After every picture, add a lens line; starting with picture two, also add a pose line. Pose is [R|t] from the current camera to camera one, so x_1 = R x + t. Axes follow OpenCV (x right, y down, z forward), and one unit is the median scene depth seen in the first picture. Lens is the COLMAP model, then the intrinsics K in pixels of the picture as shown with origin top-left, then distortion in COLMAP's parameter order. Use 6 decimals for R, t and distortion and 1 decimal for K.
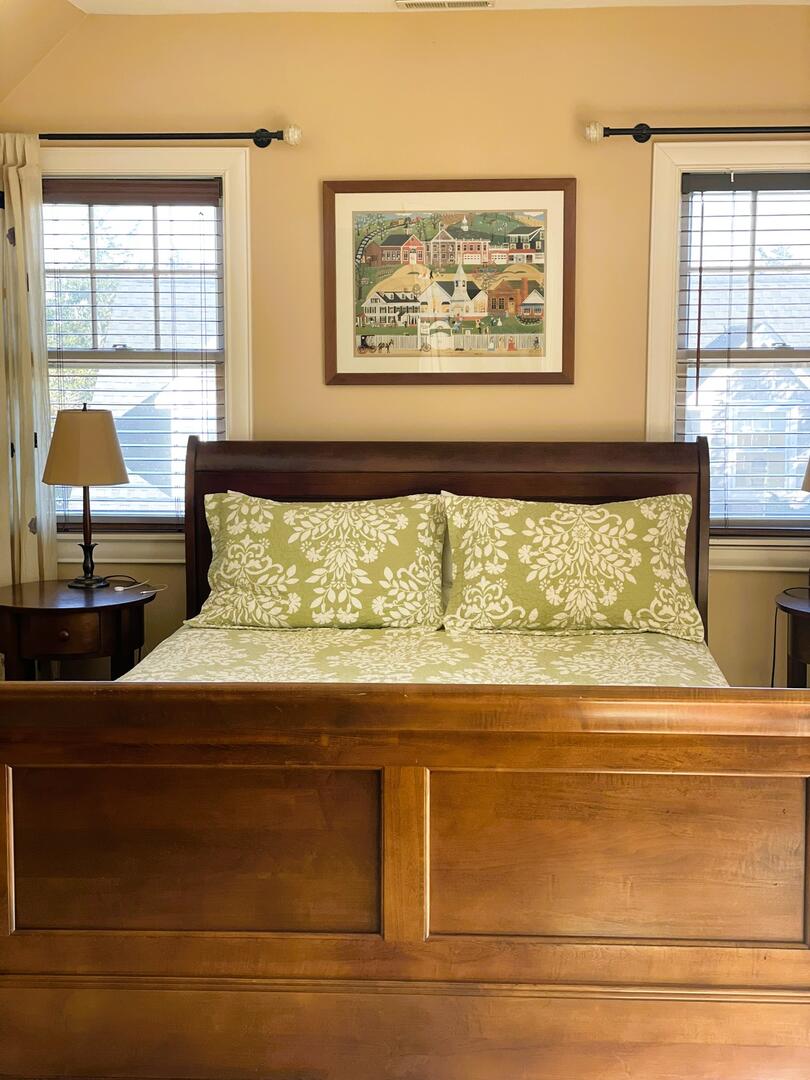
lens RADIAL K [[1636.4, 0, 404.6], [0, 1636.4, 537.5], [0, 0, 1]] dist [0.119174, 0.000000]
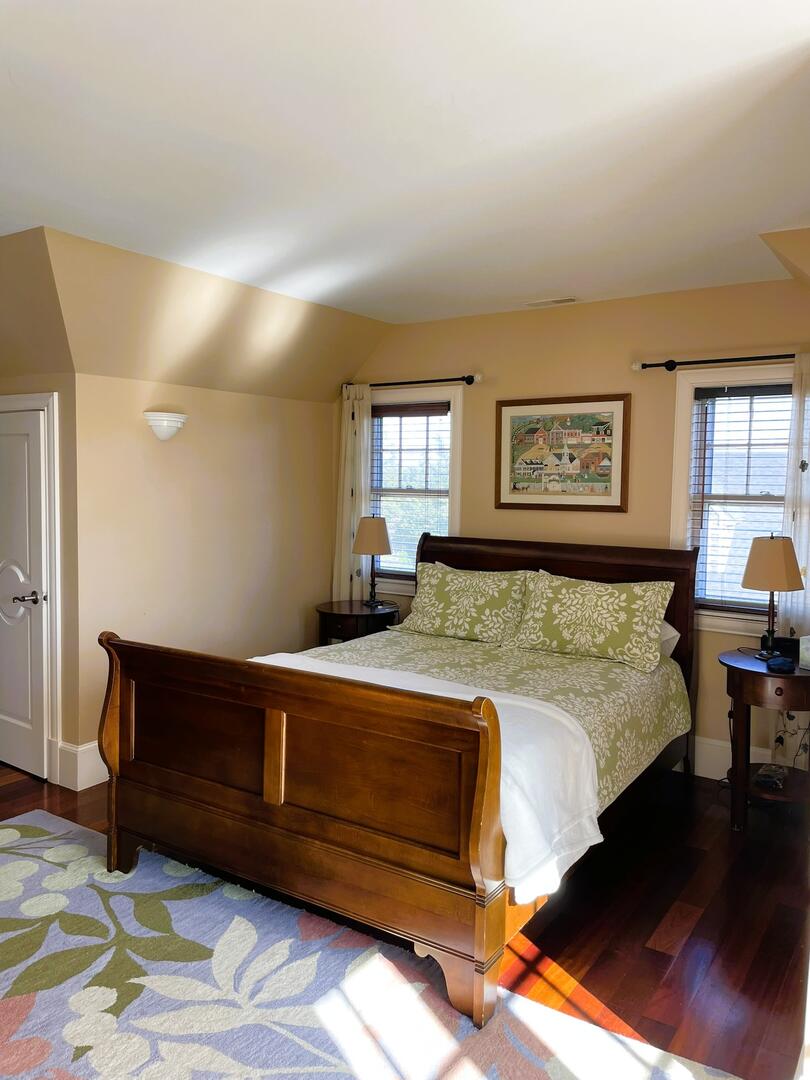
lens RADIAL K [[824.9, 0, 403.8], [0, 824.9, 541.7], [0, 0, 1]] dist [0.078130, -0.019227]
pose [[0.854659, 0.052845, -0.516493, 0.358726], [-0.078828, 0.996481, -0.028484, -0.021165], [0.513170, 0.065058, 0.855818, 0.148933]]
